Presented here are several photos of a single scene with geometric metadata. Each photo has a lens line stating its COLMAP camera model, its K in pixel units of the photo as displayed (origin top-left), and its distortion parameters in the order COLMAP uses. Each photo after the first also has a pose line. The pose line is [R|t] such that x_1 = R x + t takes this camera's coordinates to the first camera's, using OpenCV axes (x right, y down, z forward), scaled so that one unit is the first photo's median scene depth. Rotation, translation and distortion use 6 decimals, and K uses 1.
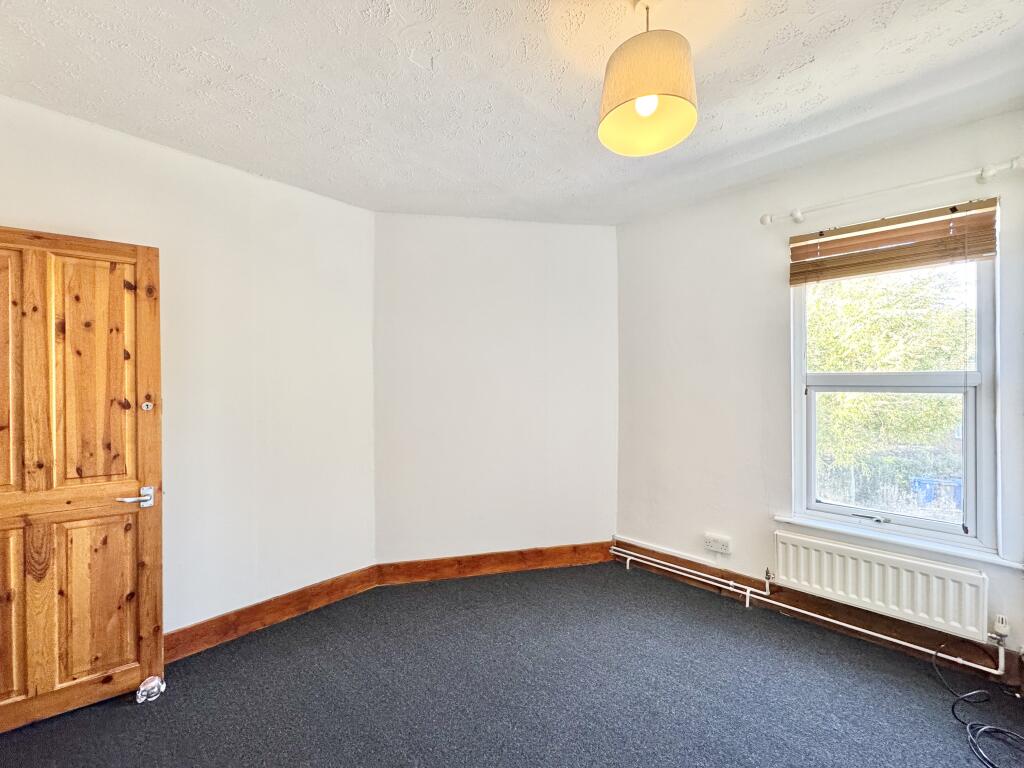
lens RADIAL K [[409.9, 0, 515.6], [0, 409.9, 385.4], [0, 0, 1]] dist [-0.004930, 0.000737]
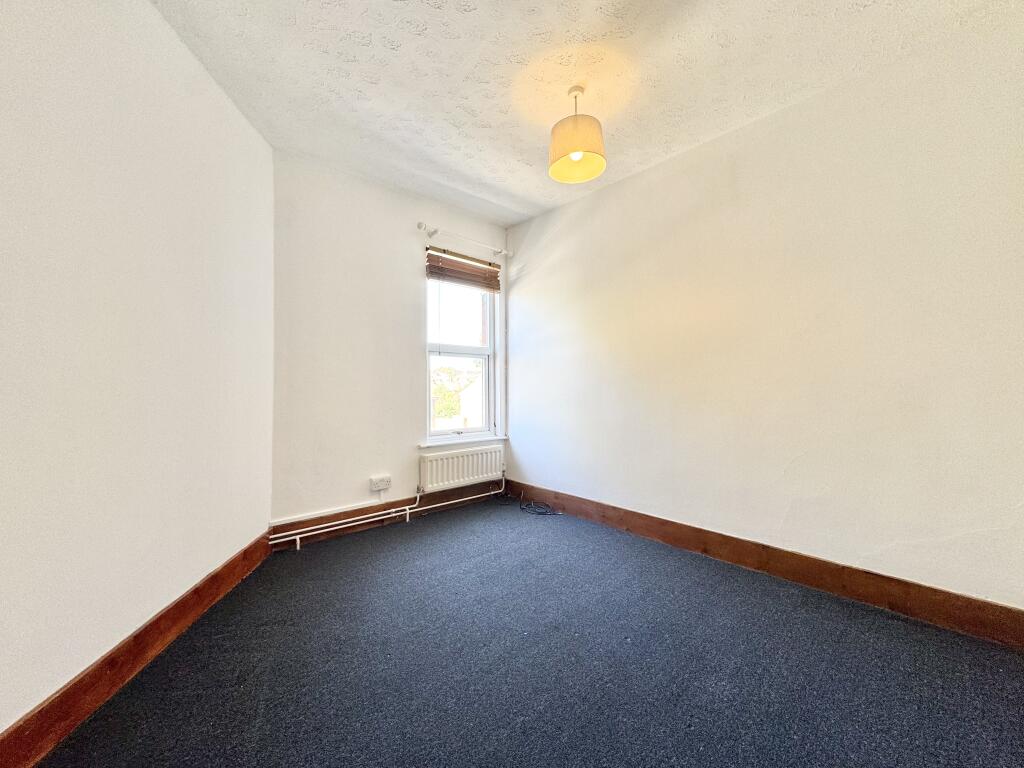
lens RADIAL K [[409.9, 0, 515.5], [0, 409.9, 382.0], [0, 0, 1]] dist [-0.004930, 0.000737]
pose [[0.082752, 0.007783, 0.996540, -0.679032], [0.006722, 0.999942, -0.008368, 0.119871], [-0.996547, 0.007391, 0.082695, 0.555578]]
